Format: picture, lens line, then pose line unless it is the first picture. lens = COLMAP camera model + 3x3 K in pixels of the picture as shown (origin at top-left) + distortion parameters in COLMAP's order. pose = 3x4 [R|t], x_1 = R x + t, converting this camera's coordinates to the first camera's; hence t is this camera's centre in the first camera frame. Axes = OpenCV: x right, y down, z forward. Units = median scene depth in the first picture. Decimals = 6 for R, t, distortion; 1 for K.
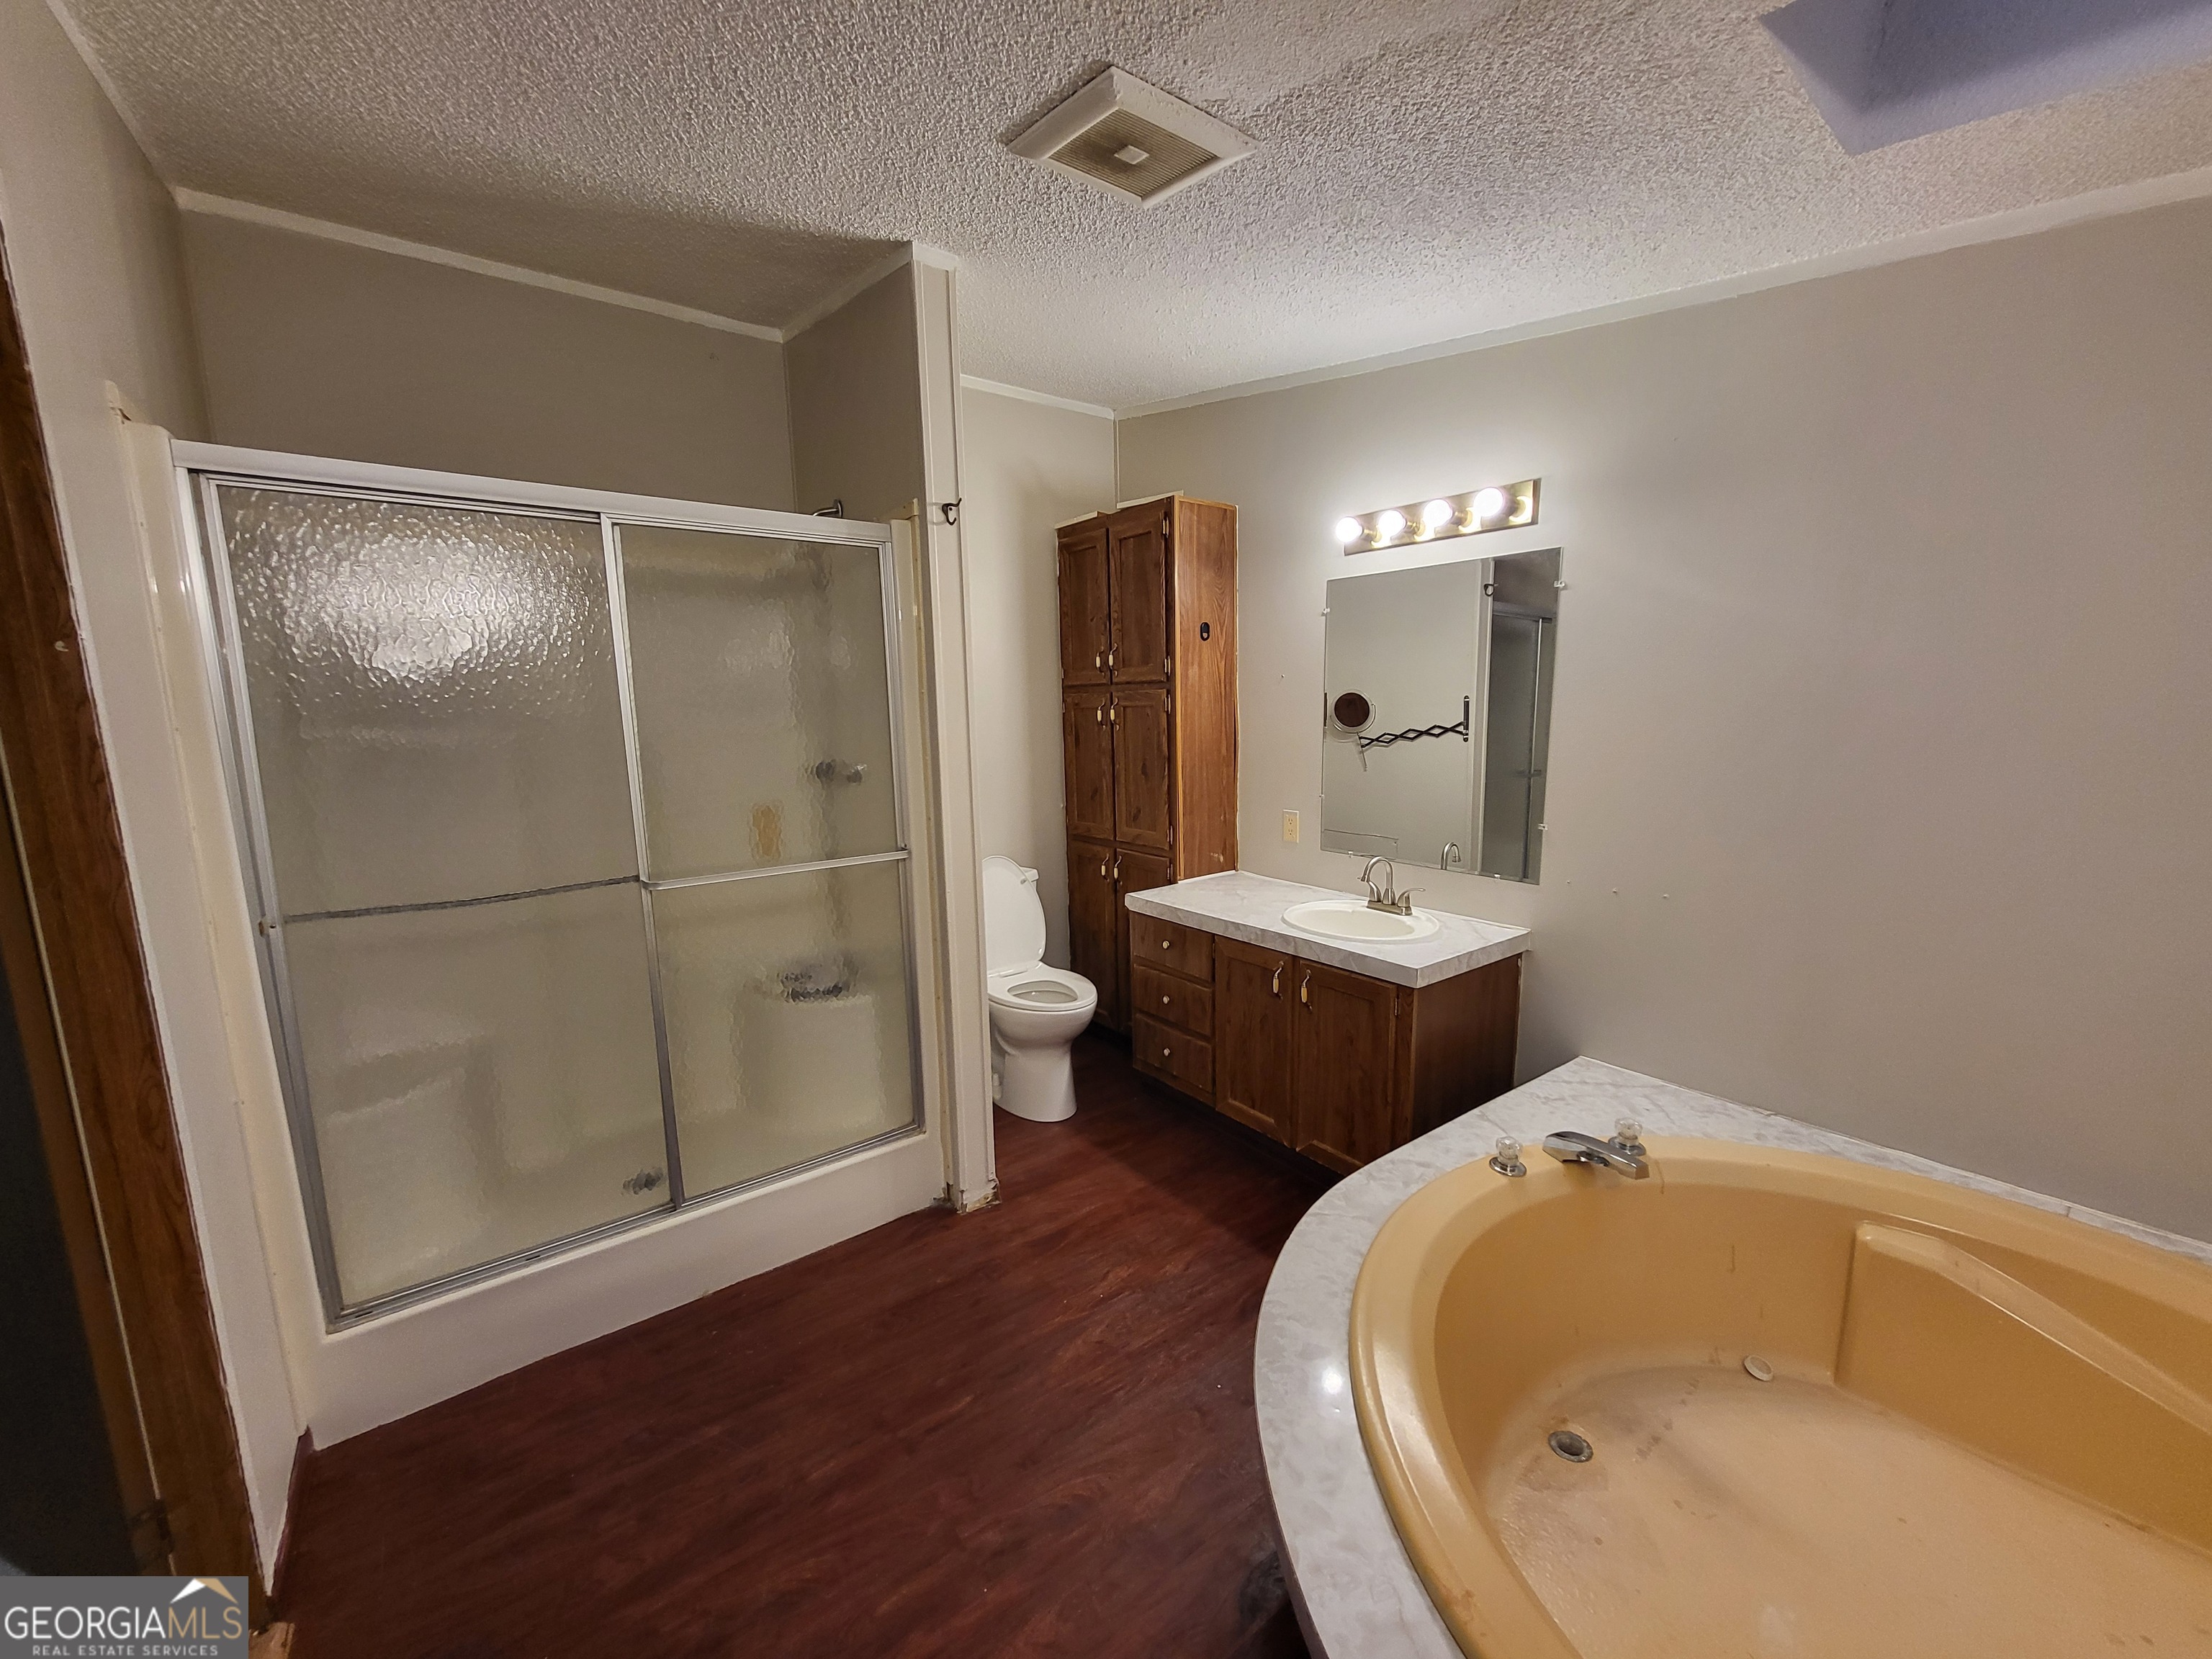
lens RADIAL K [[862.1, 0, 1115.7], [0, 862.1, 834.3], [0, 0, 1]] dist [-0.000873, 0.000011]
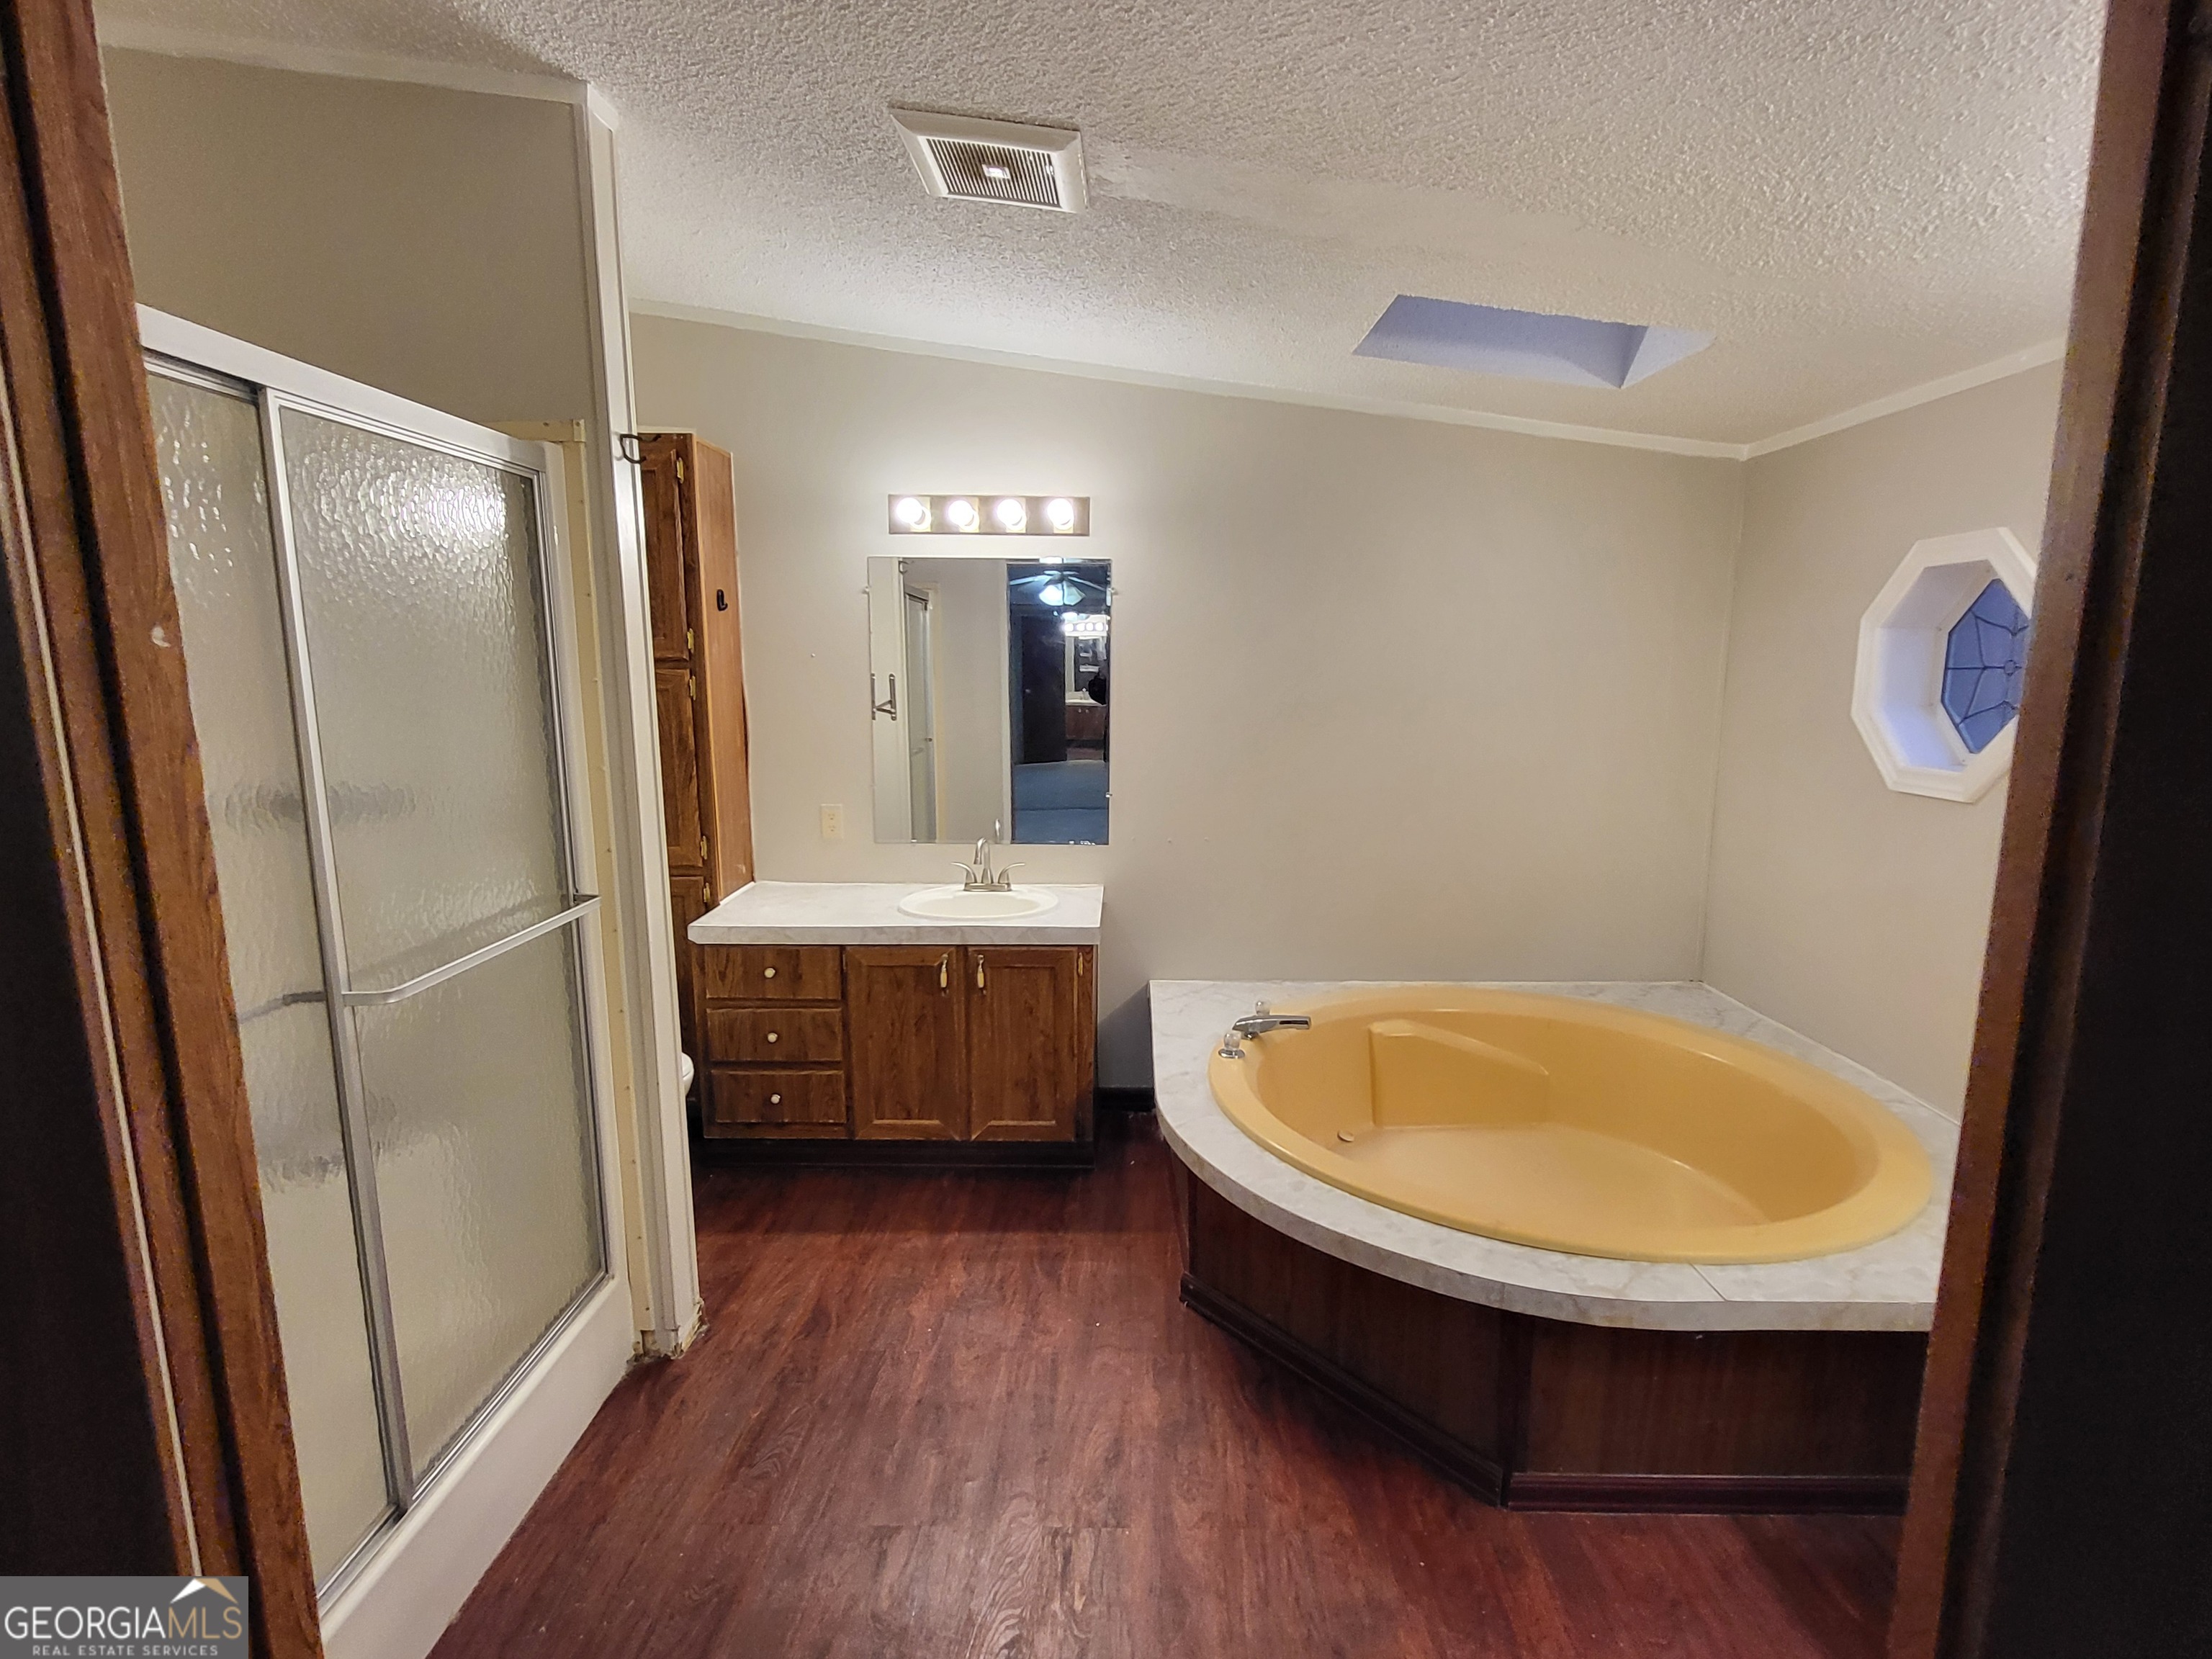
lens RADIAL K [[1084.8, 0, 1108.5], [0, 1084.8, 840.5], [0, 0, 1]] dist [0.000097, 0.000506]
pose [[0.622344, -0.115901, 0.774116, -0.627294], [0.104597, 0.992421, 0.064496, -0.041085], [-0.775724, 0.040832, 0.629750, 0.071127]]
